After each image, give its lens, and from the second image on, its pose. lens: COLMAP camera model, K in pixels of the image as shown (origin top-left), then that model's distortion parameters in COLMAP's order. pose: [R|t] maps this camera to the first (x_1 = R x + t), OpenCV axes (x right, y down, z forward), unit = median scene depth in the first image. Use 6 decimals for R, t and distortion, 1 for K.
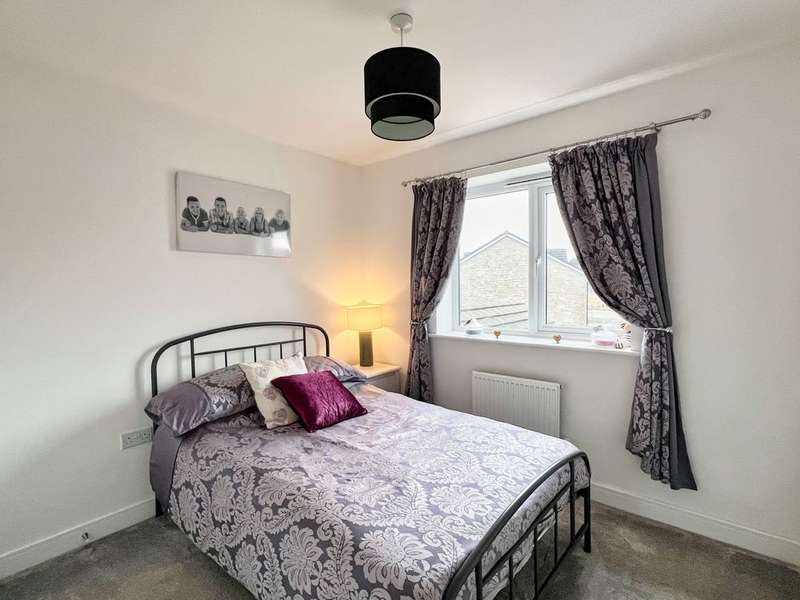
lens RADIAL K [[385.3, 0, 400.0], [0, 385.3, 303.7], [0, 0, 1]] dist [-0.003649, -0.000237]
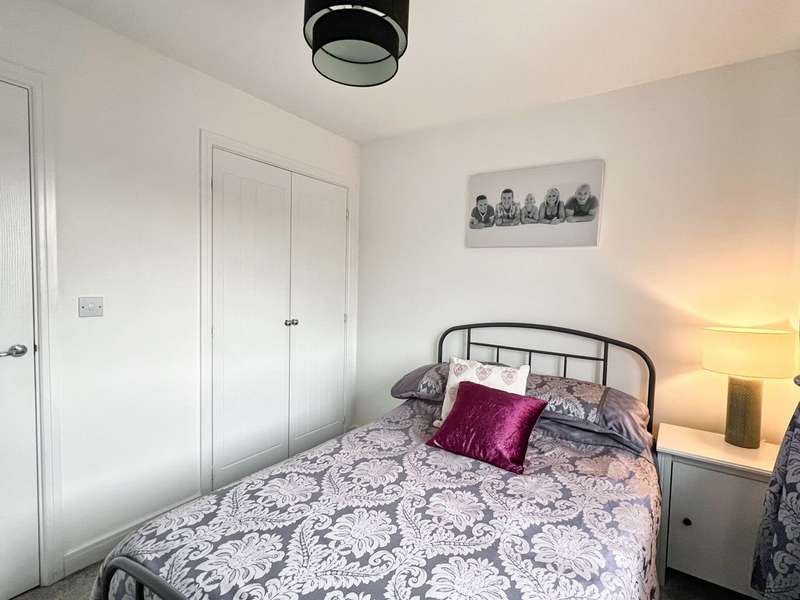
lens RADIAL K [[385.3, 0, 400.0], [0, 385.3, 303.7], [0, 0, 1]] dist [-0.003649, -0.000237]
pose [[0.111039, 0.072532, -0.991166, 0.483518], [-0.082307, 0.994578, 0.063561, -0.028873], [0.990402, 0.074522, 0.116407, 0.639956]]
